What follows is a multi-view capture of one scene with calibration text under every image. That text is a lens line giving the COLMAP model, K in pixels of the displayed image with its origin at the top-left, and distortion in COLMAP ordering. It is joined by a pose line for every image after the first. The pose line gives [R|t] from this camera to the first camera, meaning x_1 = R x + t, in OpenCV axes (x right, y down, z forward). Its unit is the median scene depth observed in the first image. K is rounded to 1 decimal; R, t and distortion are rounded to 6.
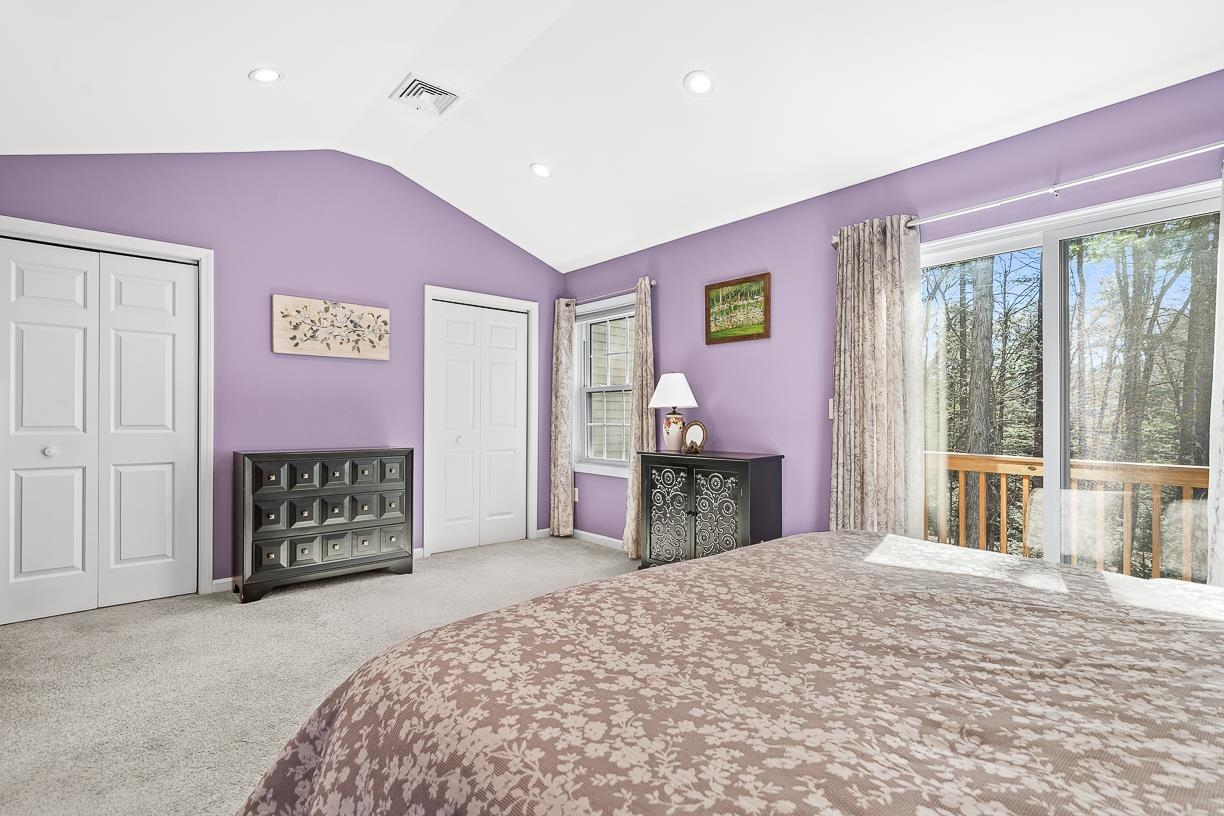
lens RADIAL K [[575.1, 0, 612.8], [0, 575.1, 410.9], [0, 0, 1]] dist [0.005774, -0.000027]
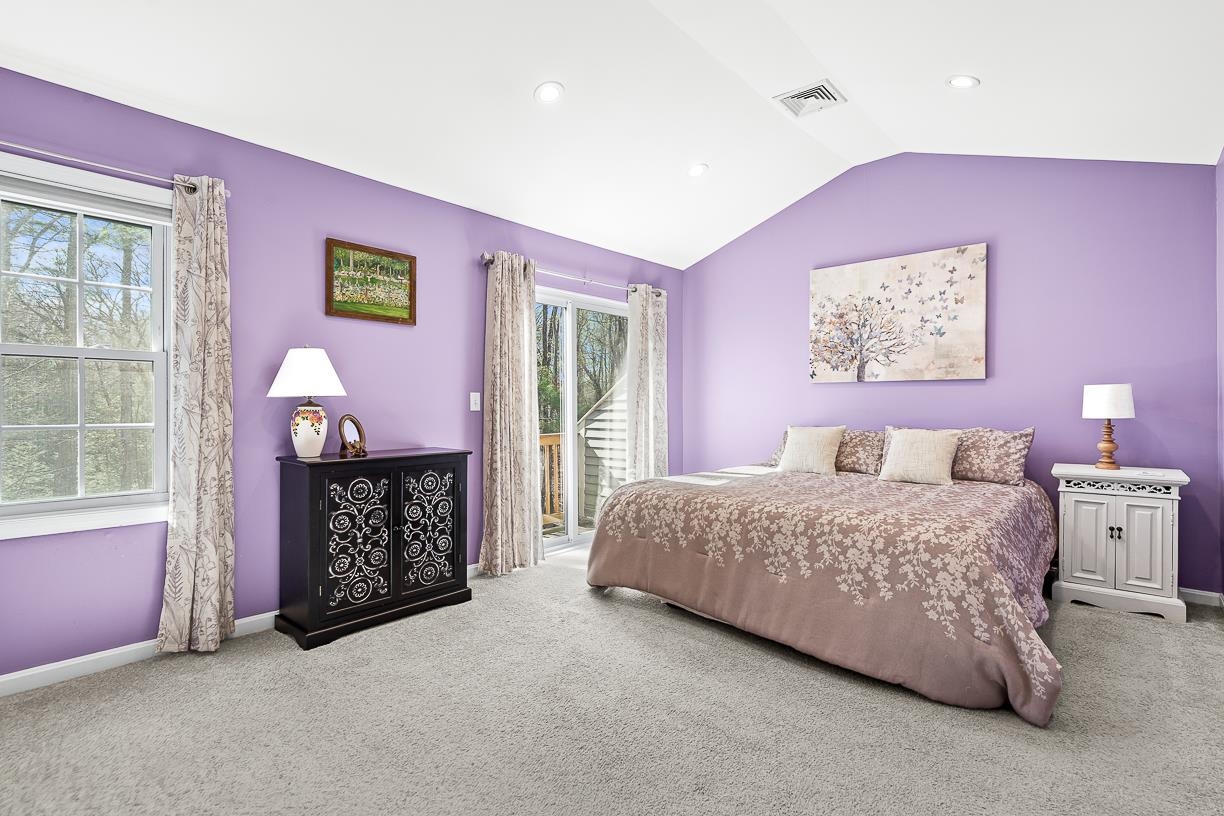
lens RADIAL K [[575.1, 0, 612.6], [0, 575.1, 409.5], [0, 0, 1]] dist [0.005774, -0.000027]
pose [[-0.108233, -0.003796, 0.994118, -0.677476], [-0.007436, 0.999968, 0.003009, 0.005667], [-0.994098, -0.007067, -0.108258, 0.744592]]
